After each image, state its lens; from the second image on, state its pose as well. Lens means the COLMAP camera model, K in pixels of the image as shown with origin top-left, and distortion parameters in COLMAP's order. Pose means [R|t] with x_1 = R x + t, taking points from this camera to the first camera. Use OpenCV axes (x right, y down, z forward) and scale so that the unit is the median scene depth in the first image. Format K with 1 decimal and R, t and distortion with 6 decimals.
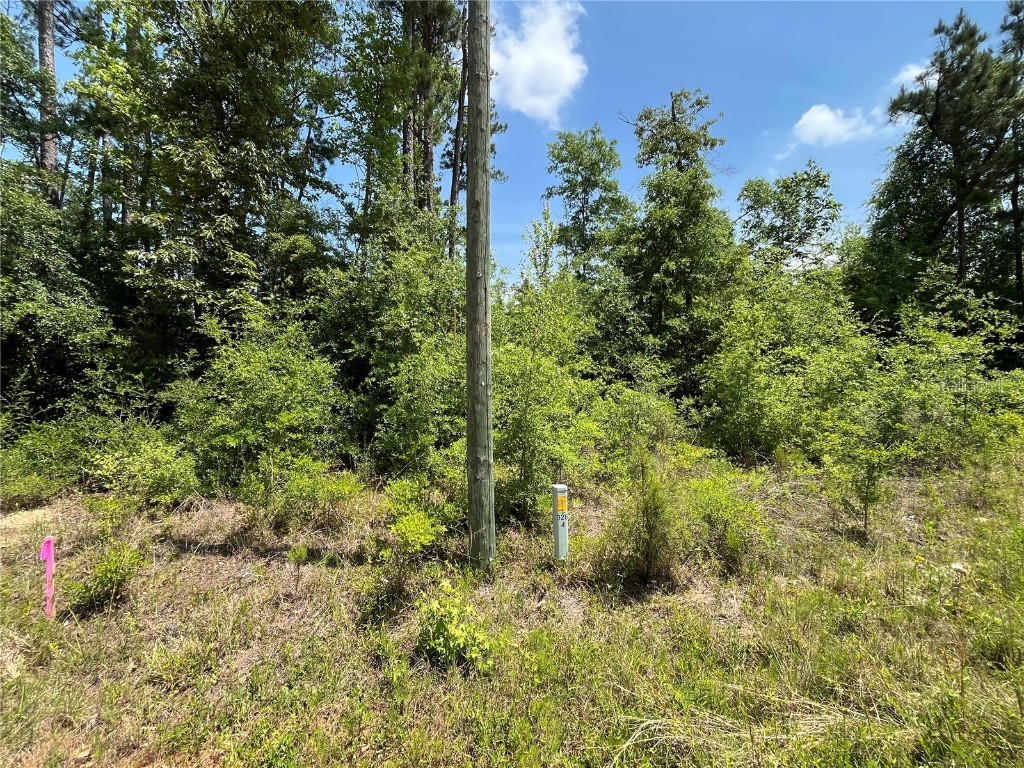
lens RADIAL K [[456.1, 0, 512.0], [0, 456.1, 384.0], [0, 0, 1]] dist [-0.003516, -0.000240]
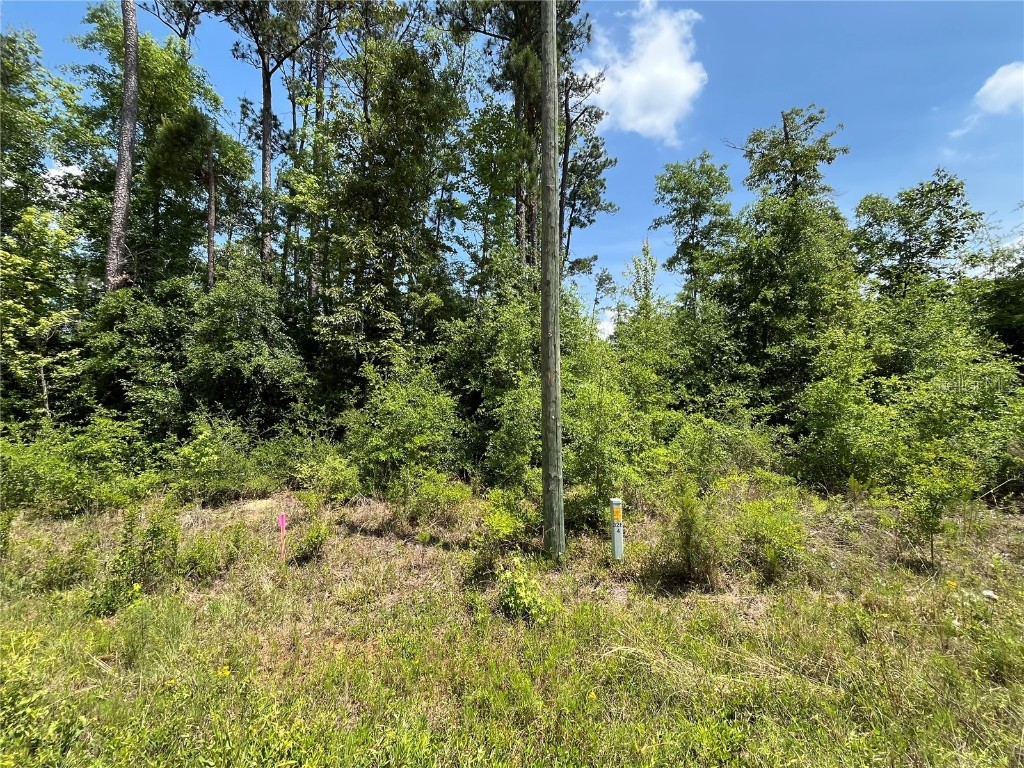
lens RADIAL K [[456.1, 0, 512.0], [0, 456.1, 384.0], [0, 0, 1]] dist [-0.003516, -0.000240]
pose [[0.963587, -0.014831, -0.266984, 0.106760], [0.002045, 0.998840, -0.048107, -0.021126], [0.267388, 0.045809, 0.962500, -0.187037]]
